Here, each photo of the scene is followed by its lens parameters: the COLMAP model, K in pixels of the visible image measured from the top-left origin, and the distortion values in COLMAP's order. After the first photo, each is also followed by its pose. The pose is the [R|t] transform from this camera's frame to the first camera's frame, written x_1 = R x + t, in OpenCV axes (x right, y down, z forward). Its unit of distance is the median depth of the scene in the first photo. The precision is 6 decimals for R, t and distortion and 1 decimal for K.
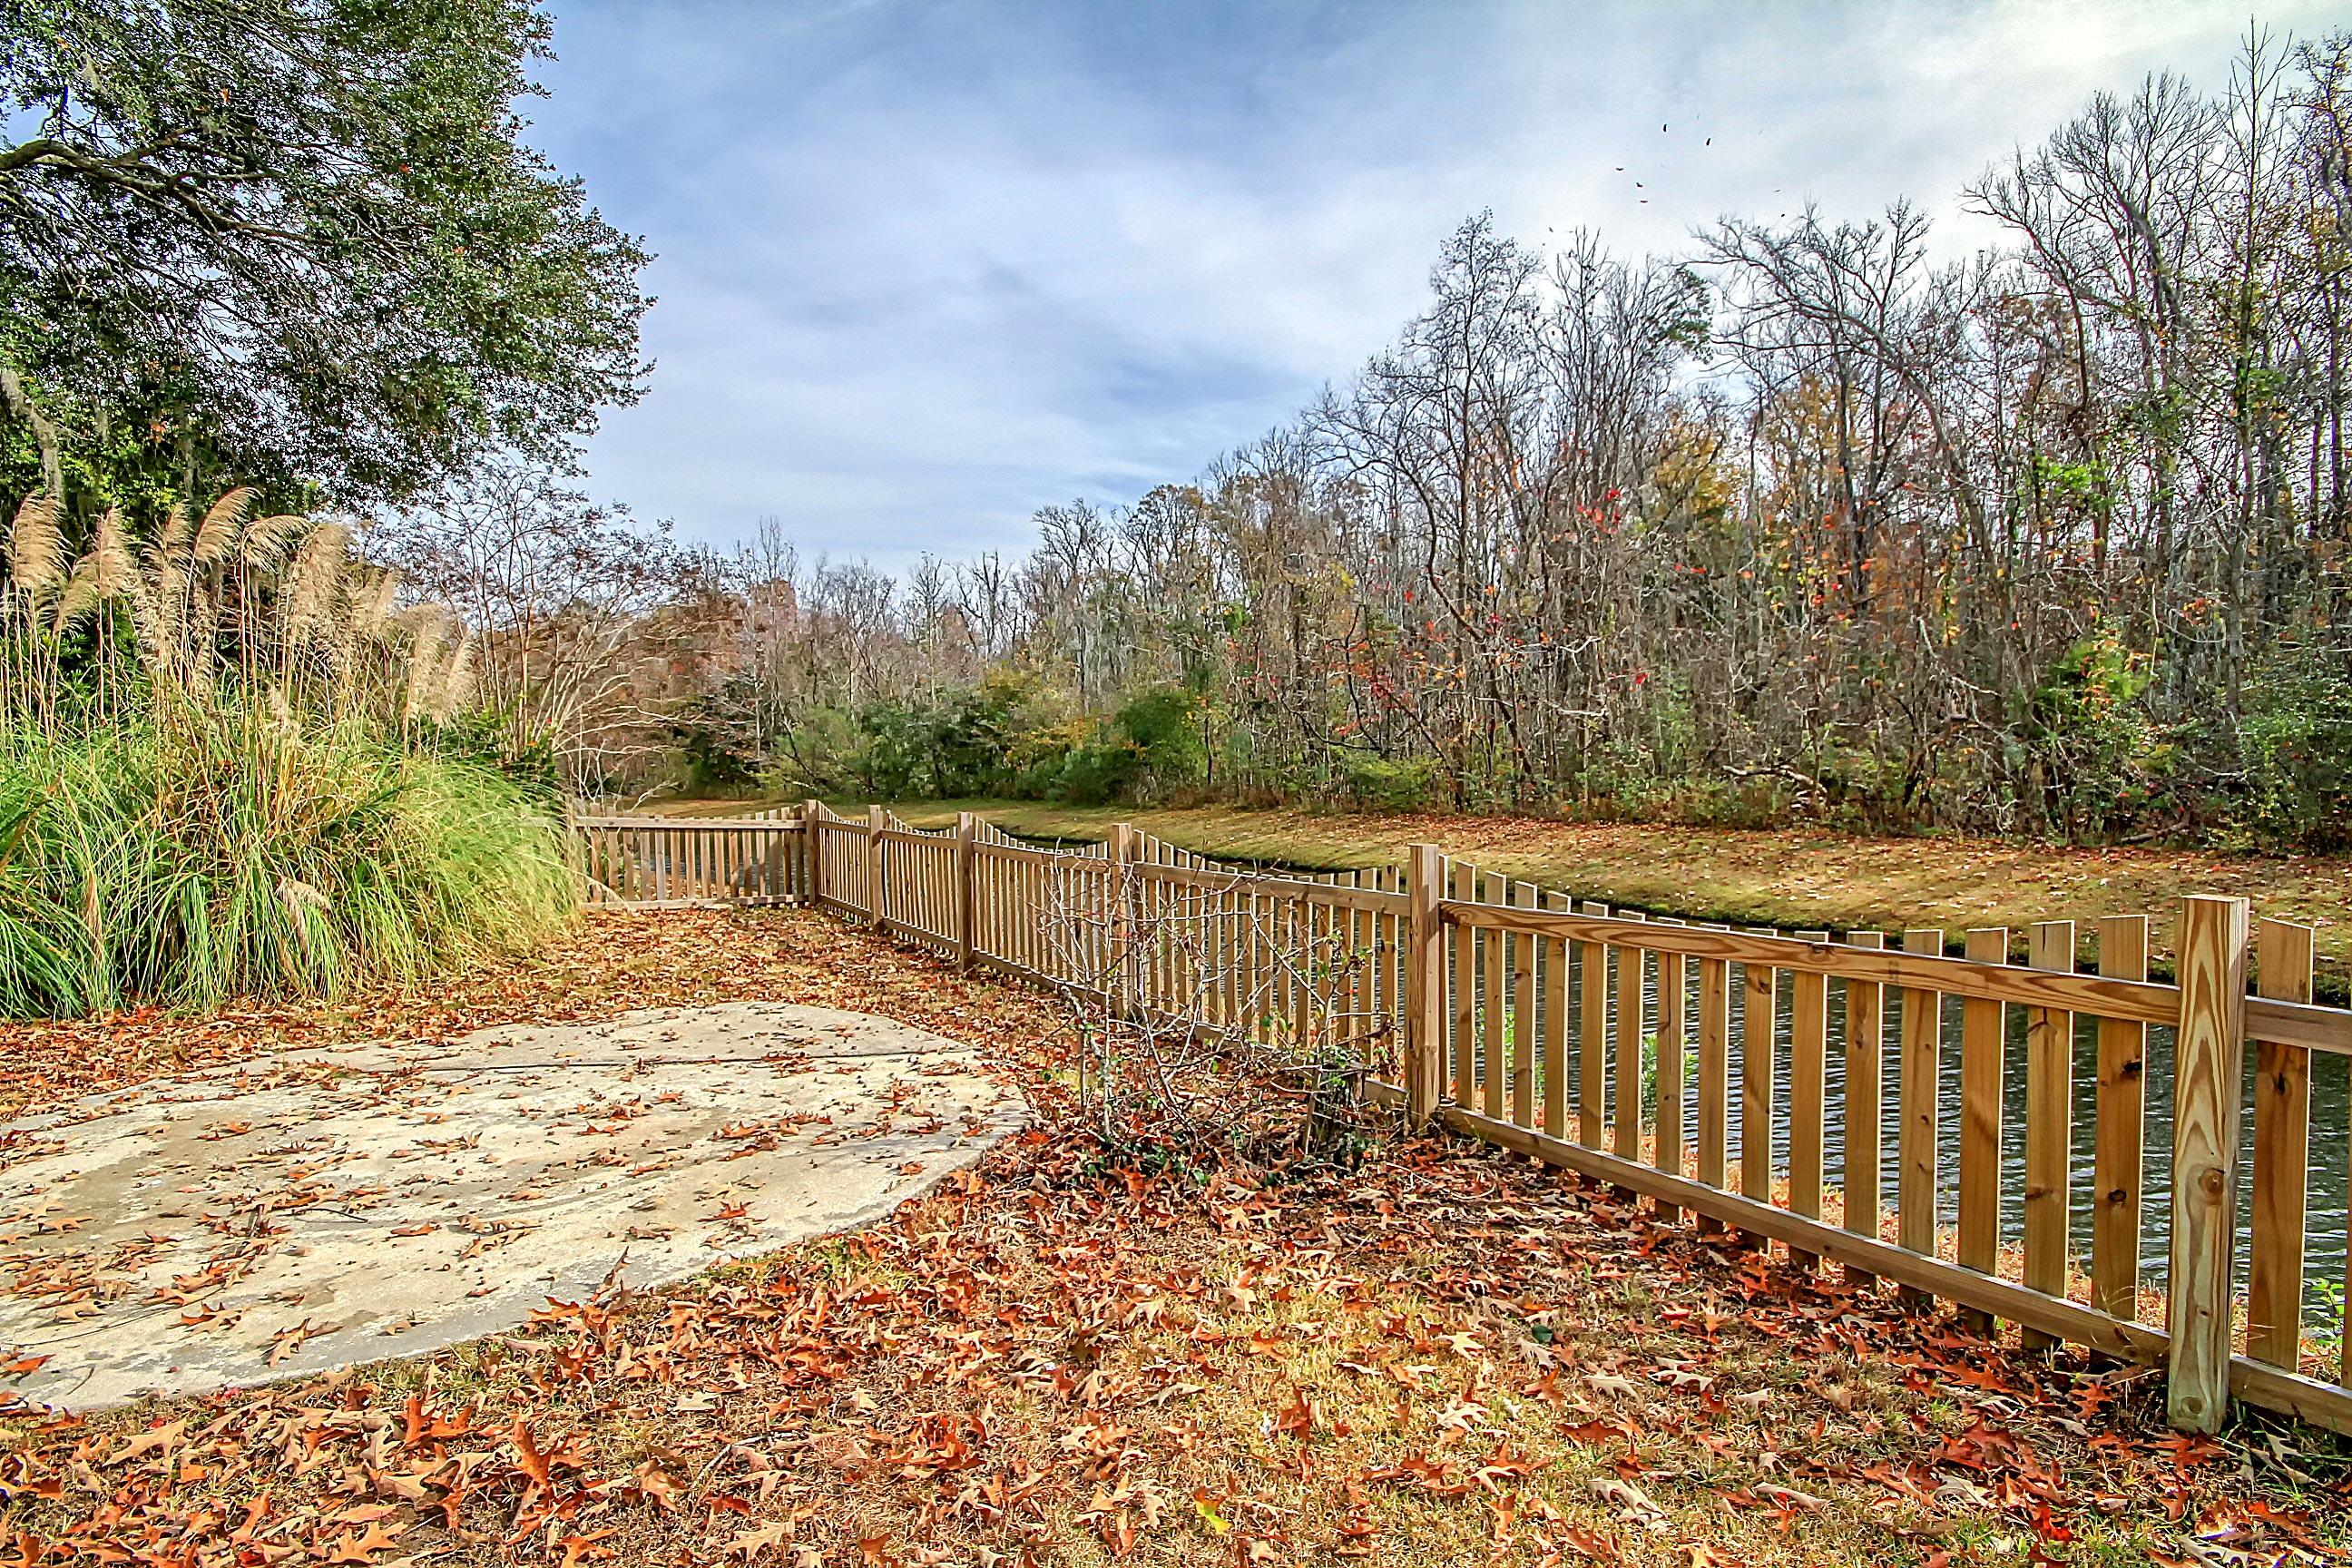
lens RADIAL K [[1140.3, 0, 1189.7], [0, 1140.3, 806.3], [0, 0, 1]] dist [-0.000302, -0.000599]
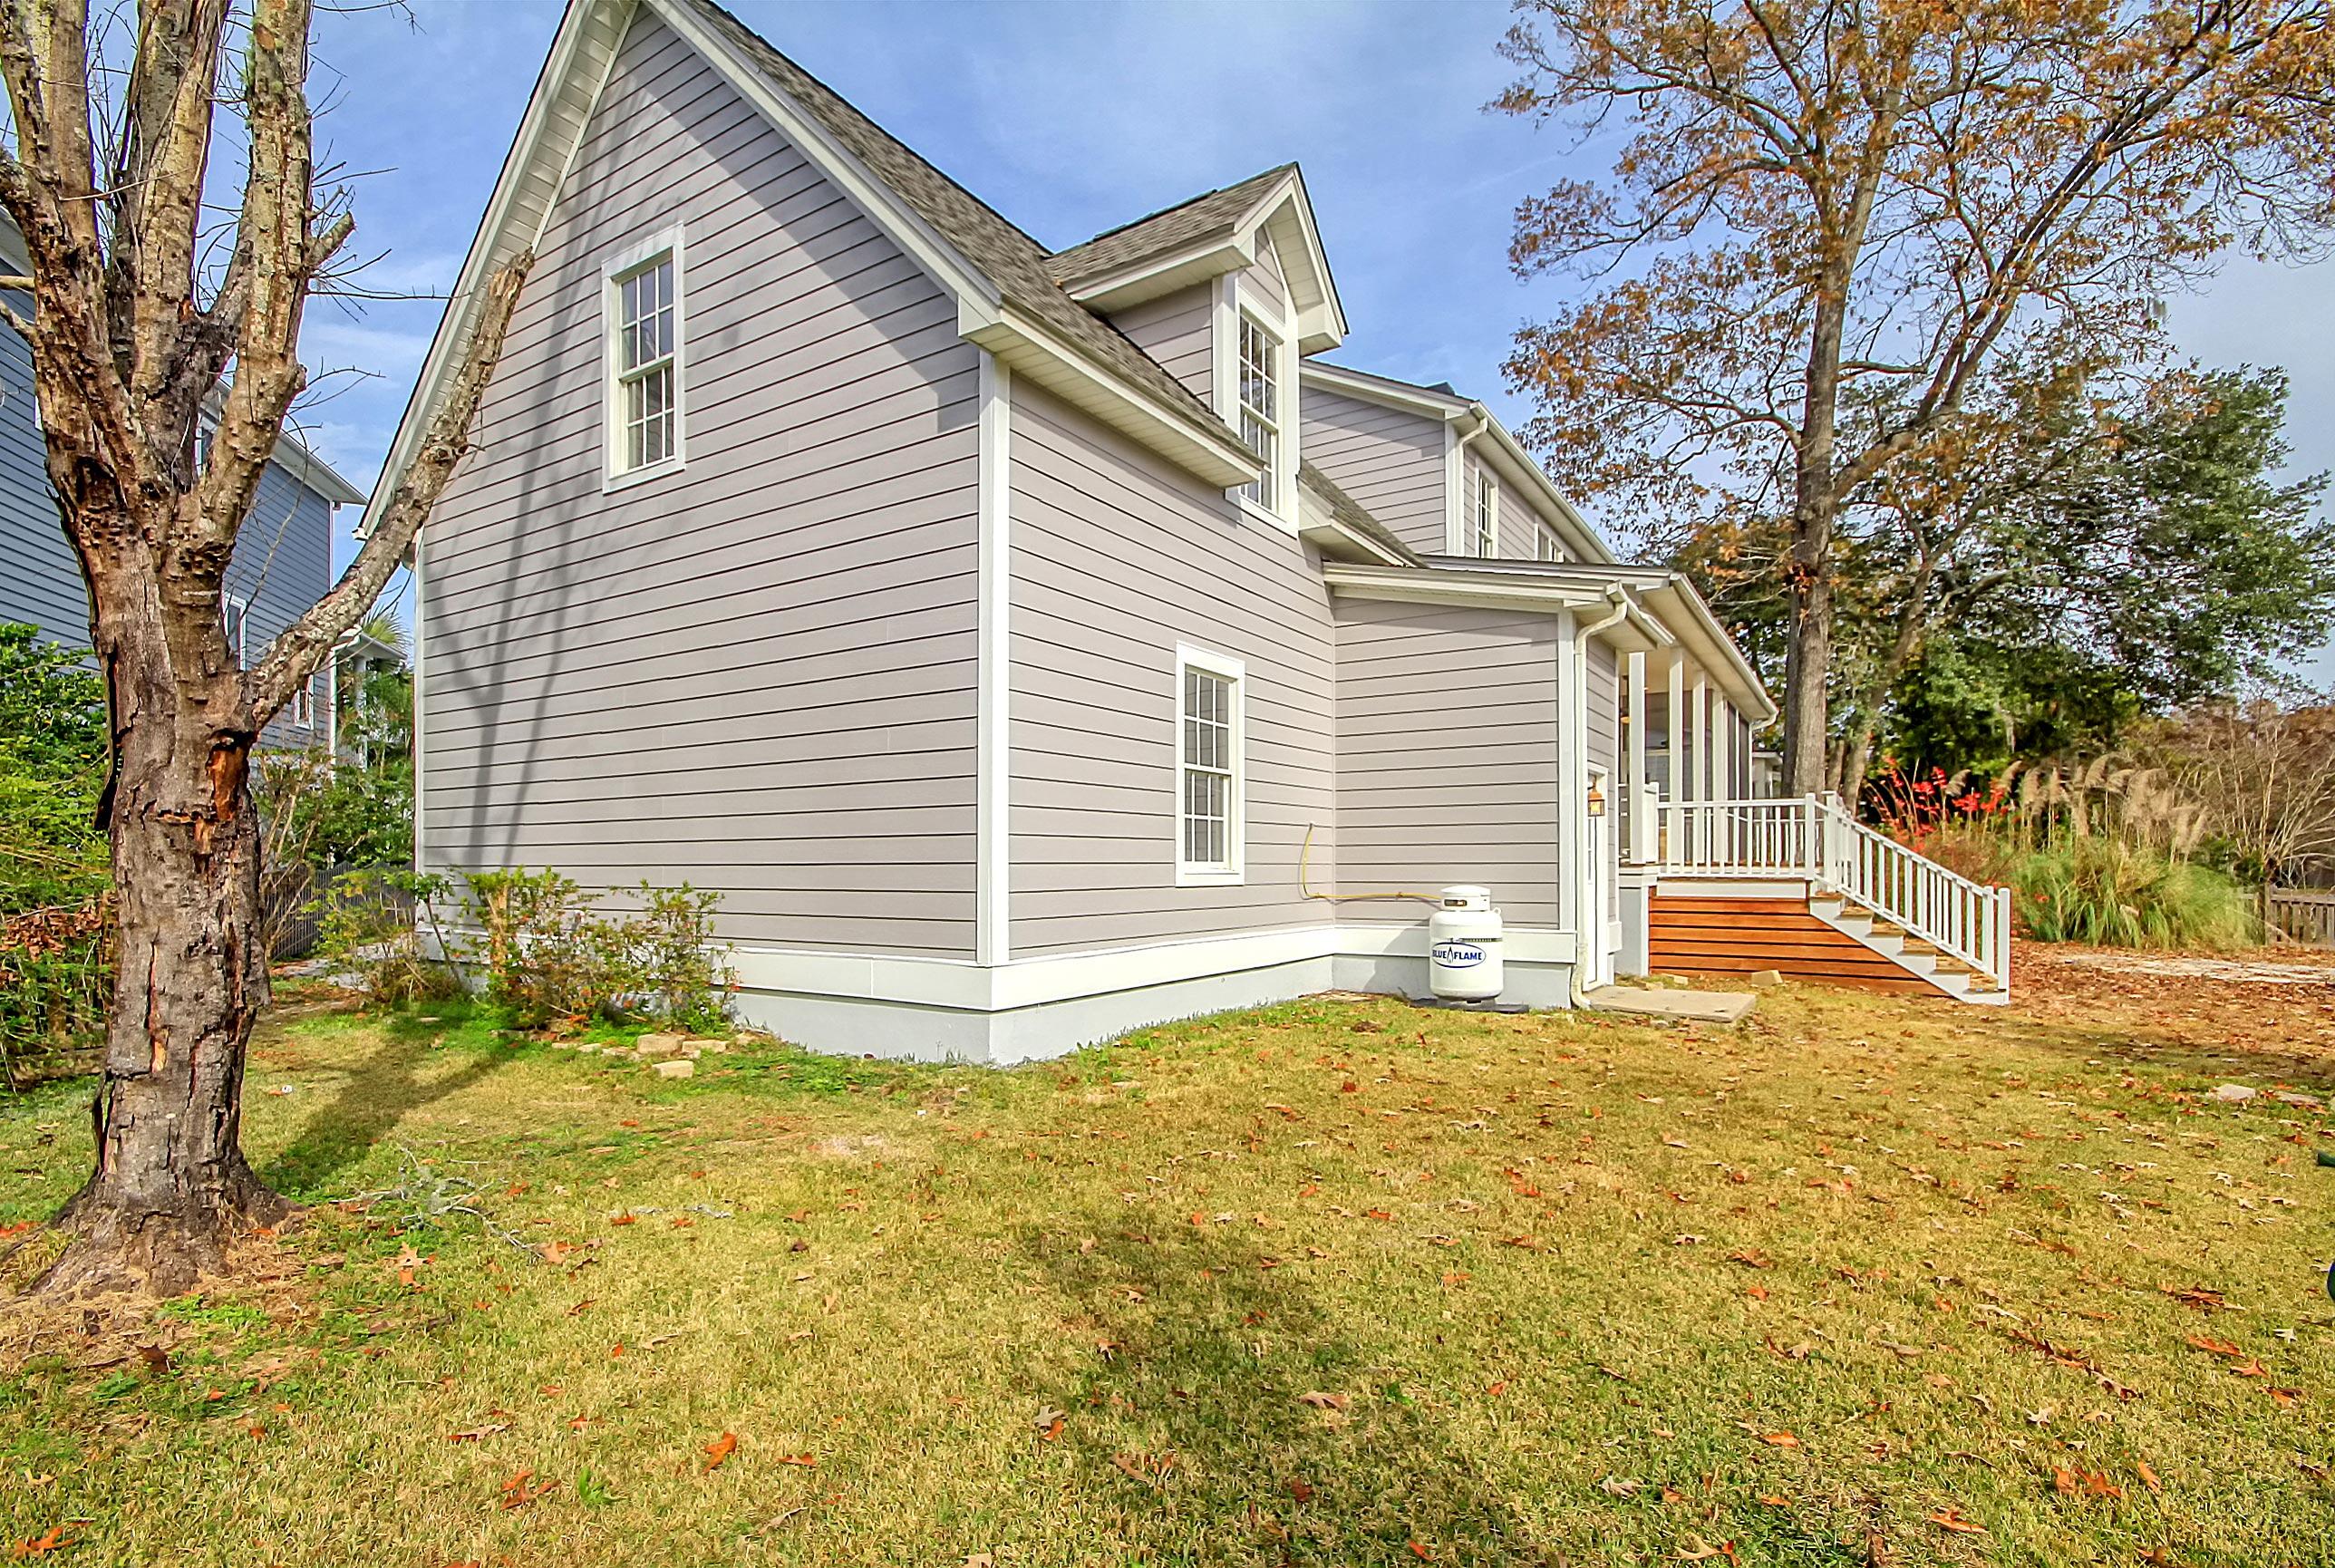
lens RADIAL K [[1111.4, 0, 1166.3], [0, 1111.4, 869.2], [0, 0, 1]] dist [0.001268, 0.000151]
pose [[0.224290, 0.018436, -0.974348, 1.294058], [-0.047673, 0.998832, 0.007925, 0.057638], [0.973356, 0.044673, 0.224907, -1.831207]]
